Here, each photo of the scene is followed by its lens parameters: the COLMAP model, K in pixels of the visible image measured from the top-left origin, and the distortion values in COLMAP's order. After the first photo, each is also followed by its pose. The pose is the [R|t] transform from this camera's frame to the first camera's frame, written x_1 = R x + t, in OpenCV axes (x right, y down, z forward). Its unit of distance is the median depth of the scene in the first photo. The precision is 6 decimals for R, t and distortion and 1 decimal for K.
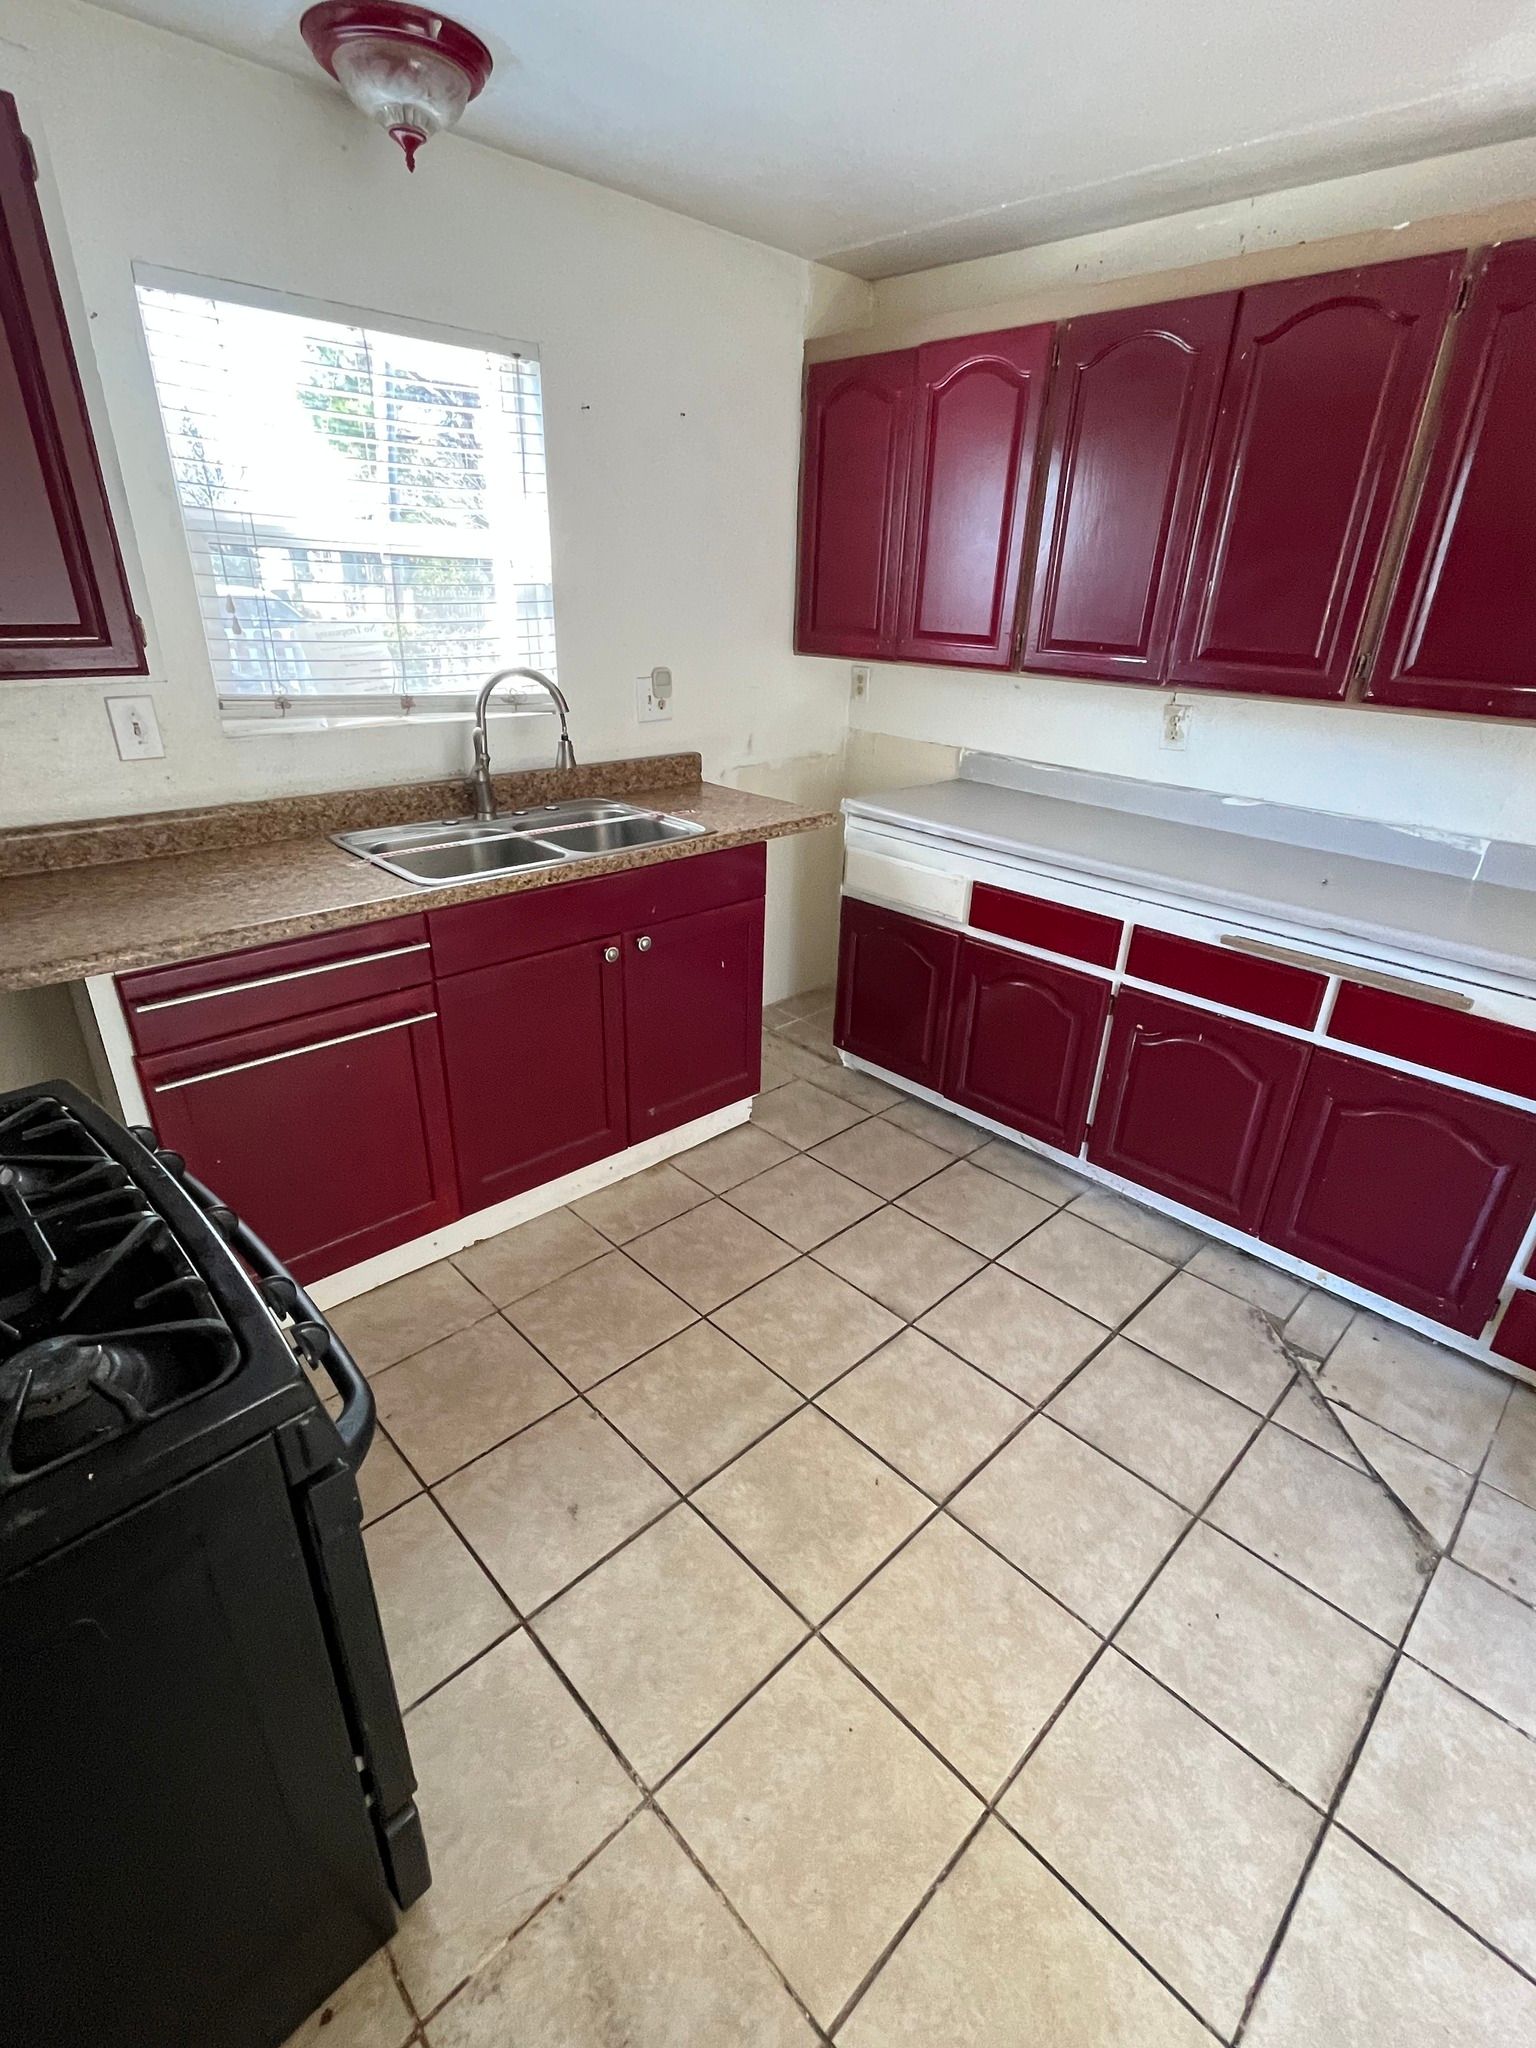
lens RADIAL K [[948.9, 0, 775.8], [0, 948.9, 1019.9], [0, 0, 1]] dist [-0.003226, 0.000010]
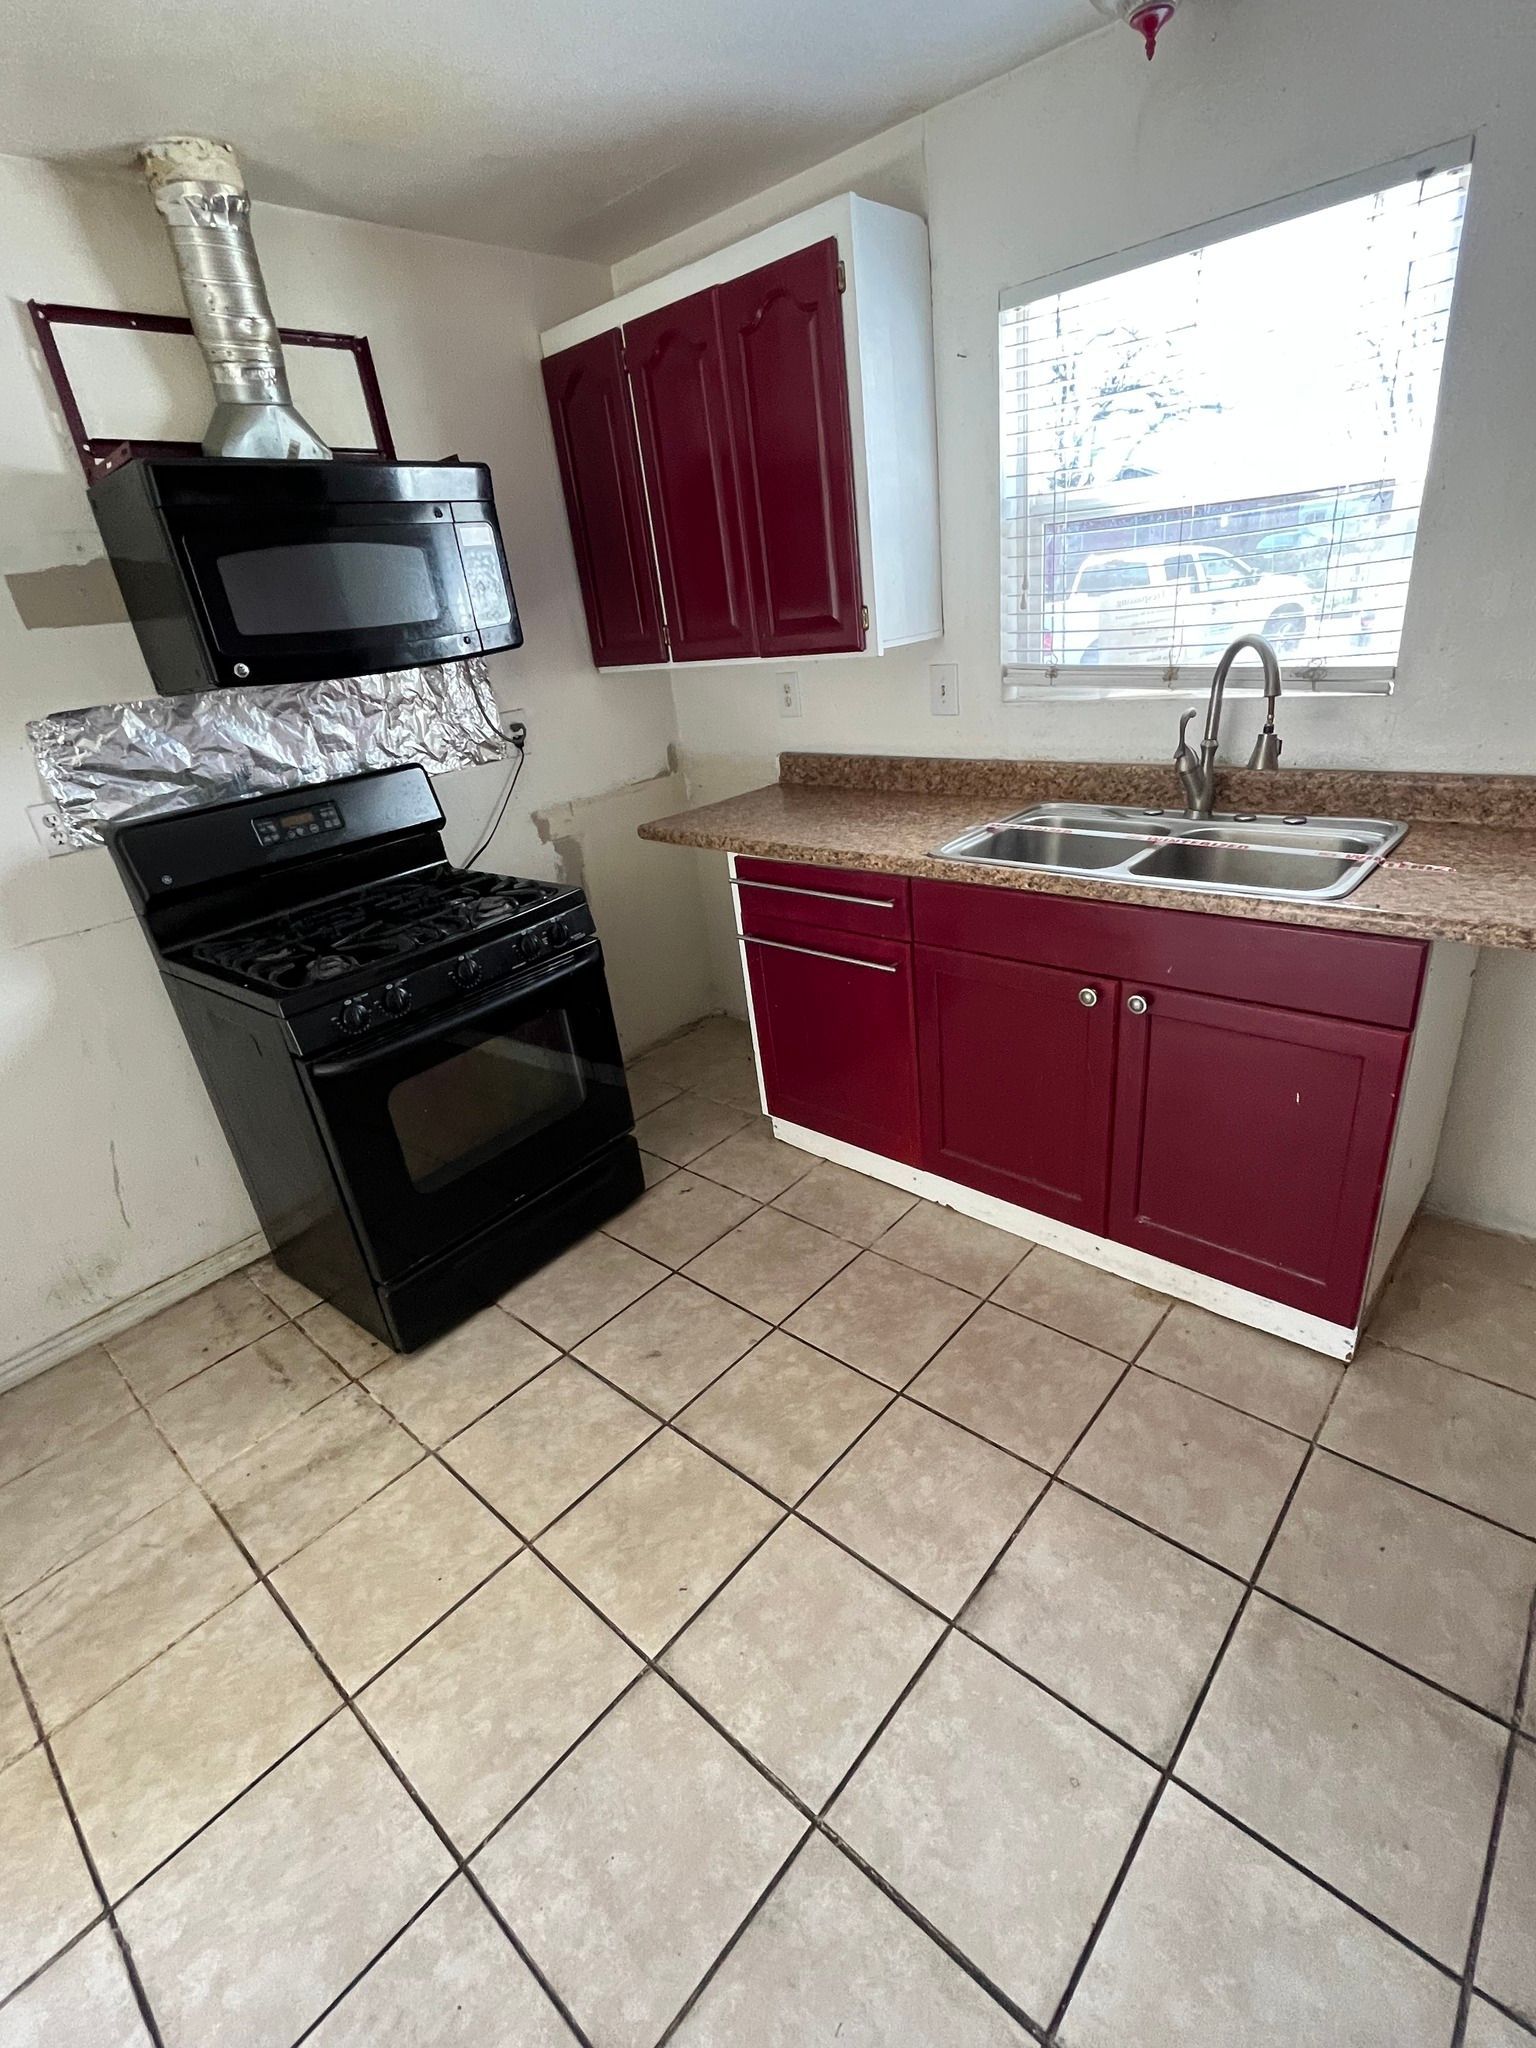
lens RADIAL K [[948.9, 0, 775.8], [0, 948.9, 1019.9], [0, 0, 1]] dist [-0.003226, 0.000010]
pose [[0.065811, 0.371632, -0.926045, 0.644618], [-0.315087, 0.888313, 0.334097, -0.270045], [0.946778, 0.269798, 0.175558, 0.686962]]
